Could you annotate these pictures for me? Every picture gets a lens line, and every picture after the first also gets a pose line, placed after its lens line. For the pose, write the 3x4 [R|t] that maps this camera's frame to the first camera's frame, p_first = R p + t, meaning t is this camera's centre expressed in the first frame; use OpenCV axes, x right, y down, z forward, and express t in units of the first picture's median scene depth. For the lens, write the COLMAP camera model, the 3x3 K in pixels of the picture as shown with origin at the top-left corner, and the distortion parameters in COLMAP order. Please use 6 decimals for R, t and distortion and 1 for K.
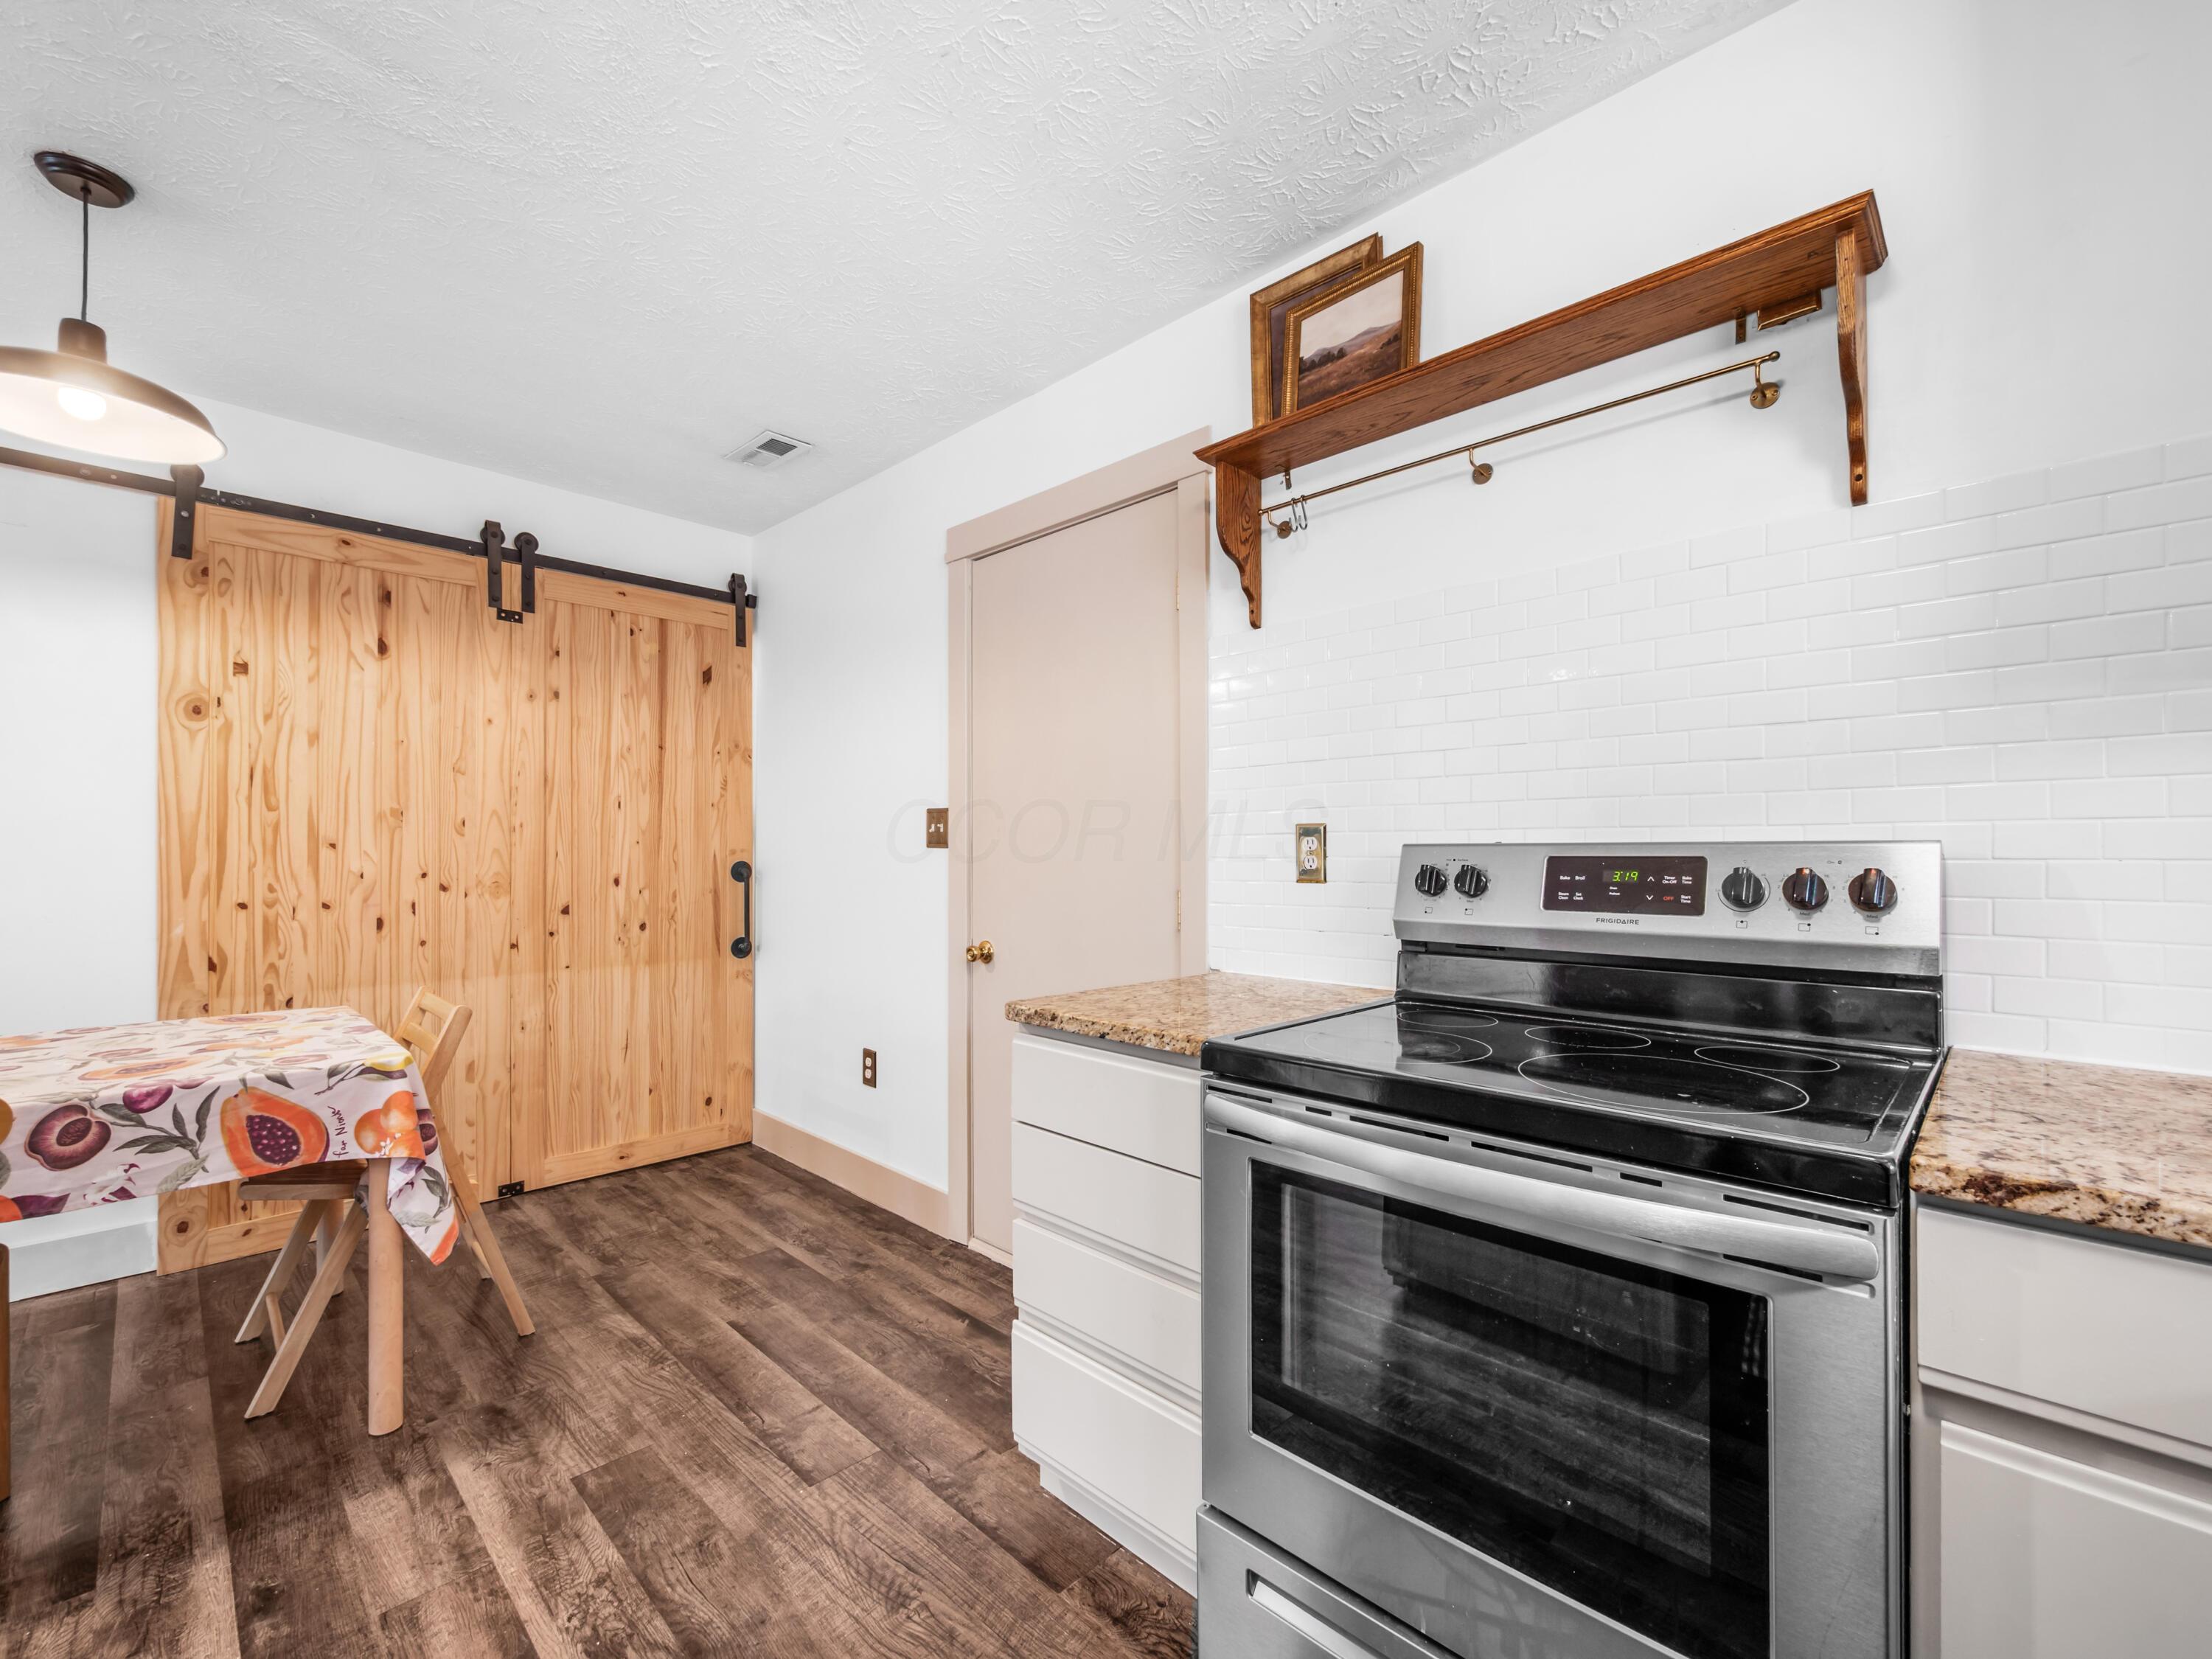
lens RADIAL K [[936.1, 0, 1106.0], [0, 936.1, 829.5], [0, 0, 1]] dist [-0.005654, 0.000421]
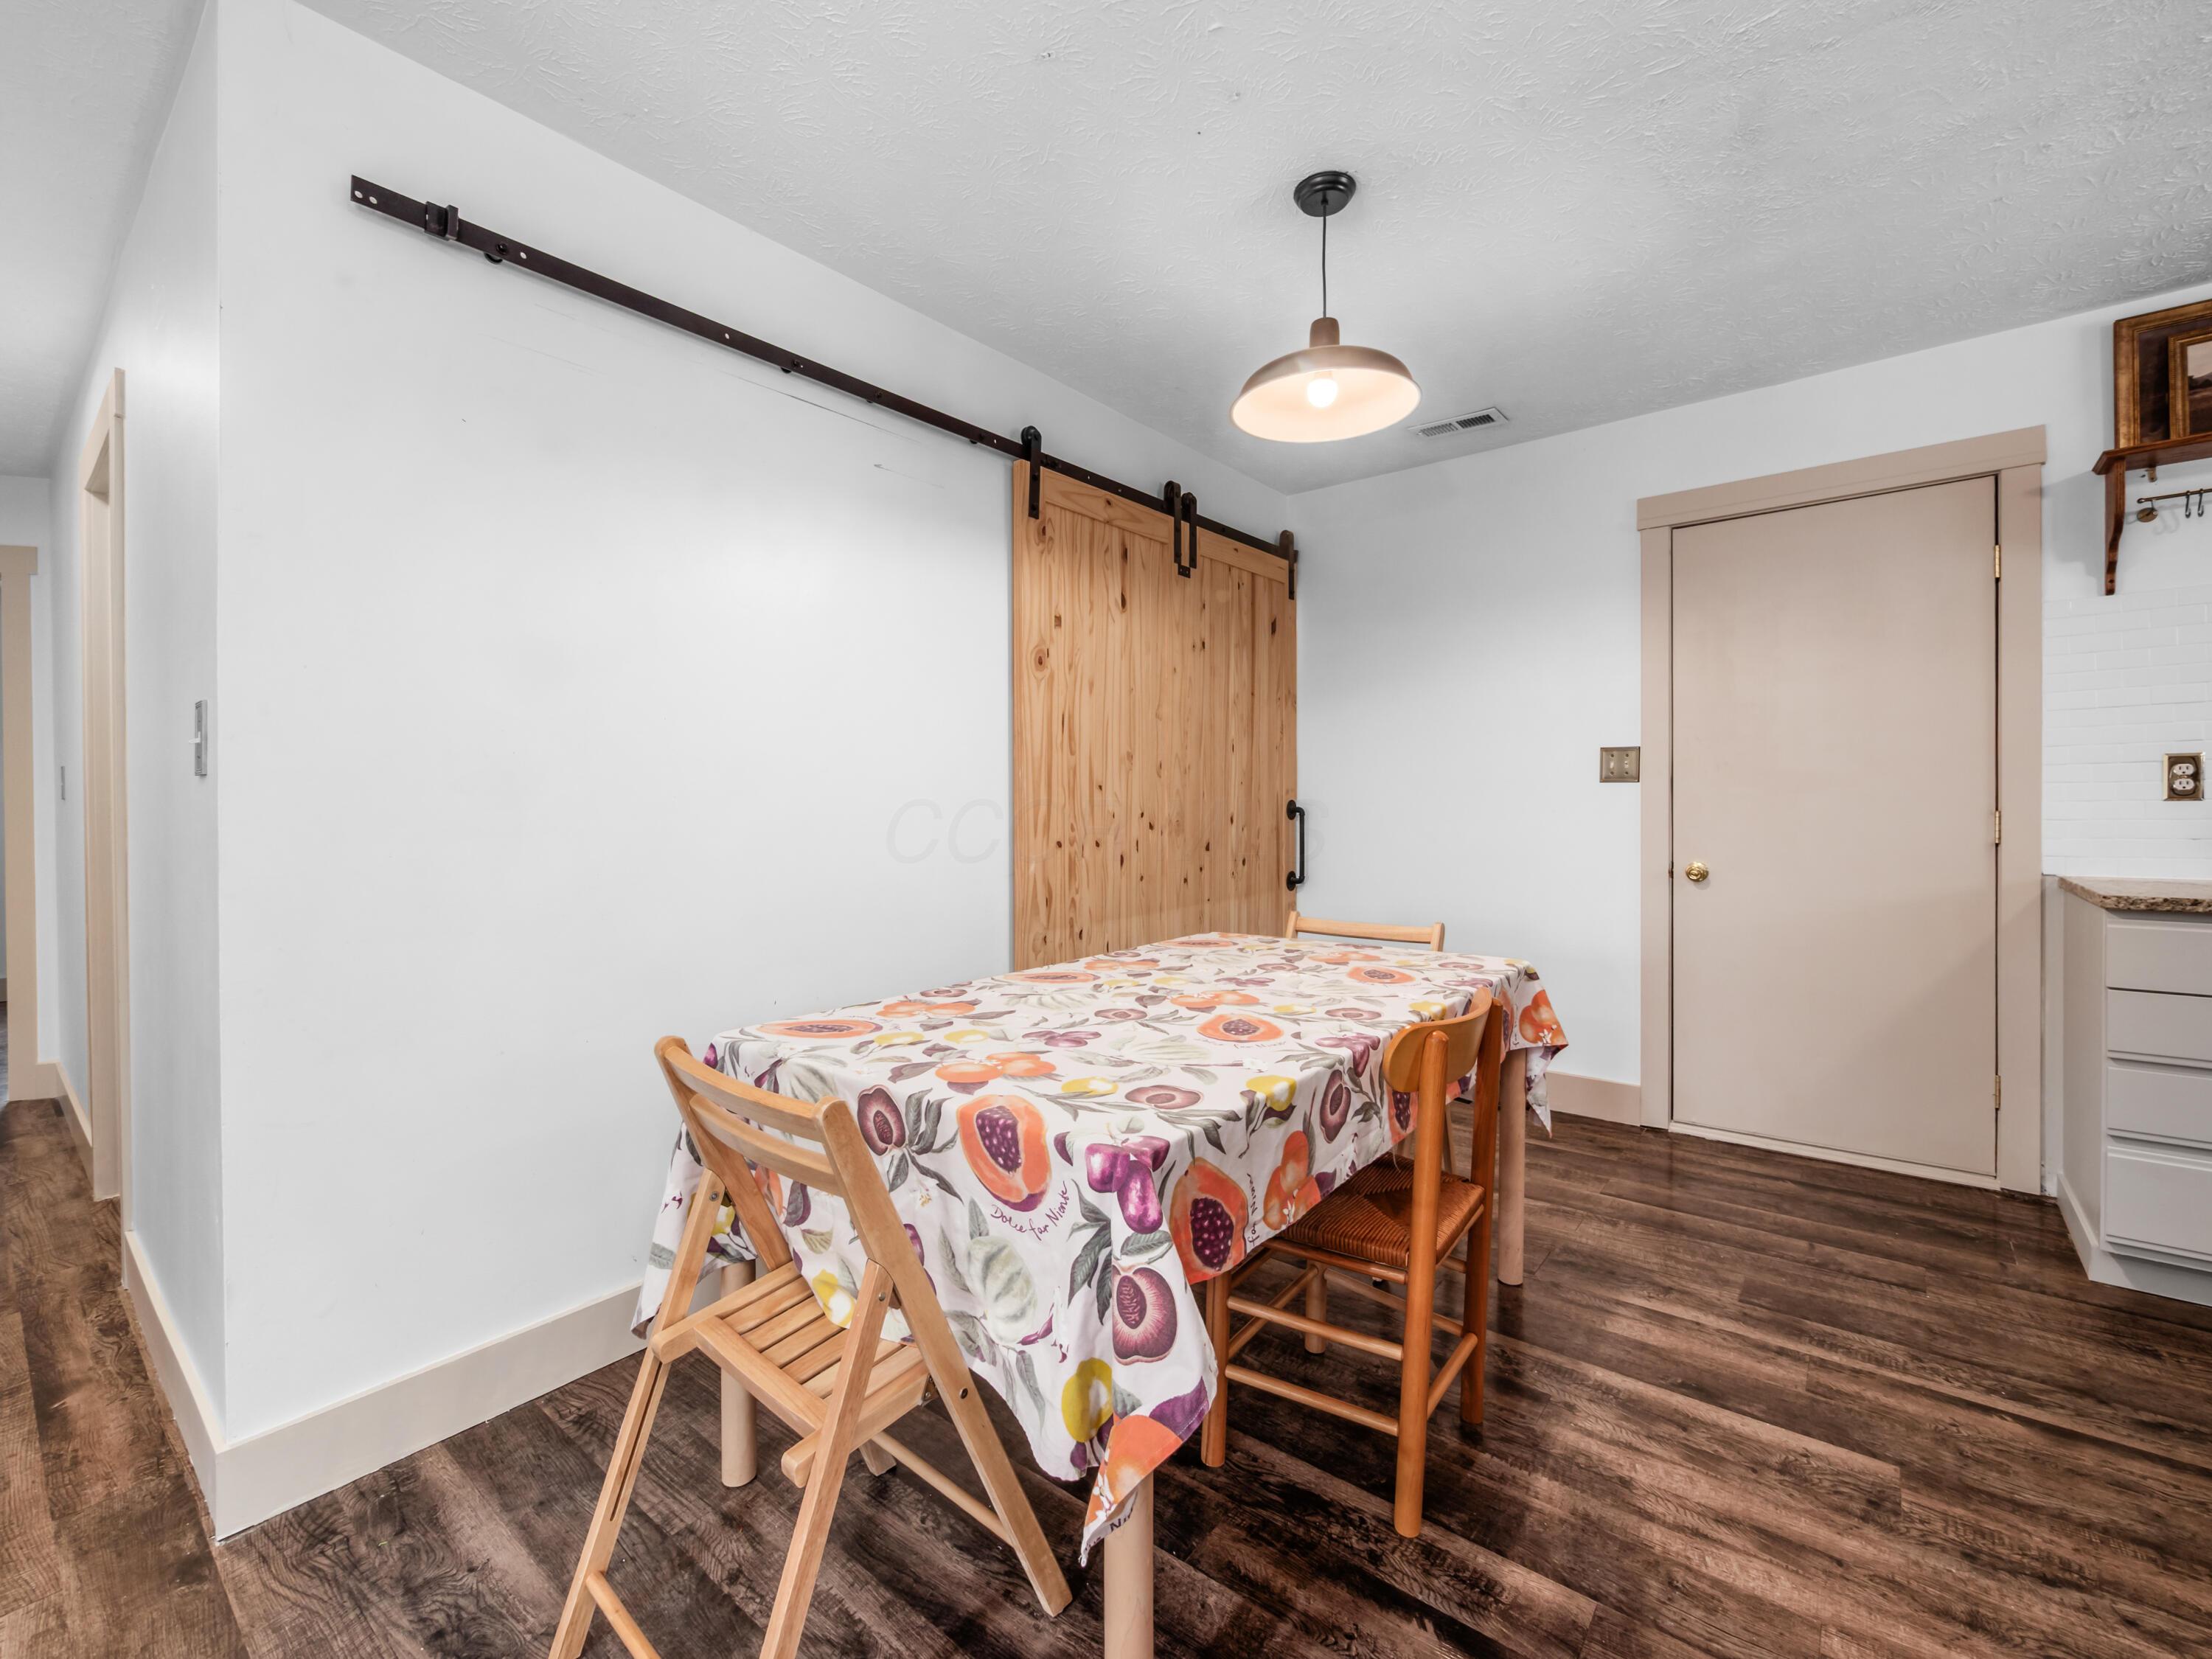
lens RADIAL K [[950.1, 0, 1108.9], [0, 950.1, 790.7], [0, 0, 1]] dist [-0.002333, 0.000186]
pose [[0.995487, -0.014359, 0.093808, -0.942720], [0.012769, 0.999765, 0.017532, 0.002003], [-0.094038, -0.016255, 0.995436, -0.086158]]
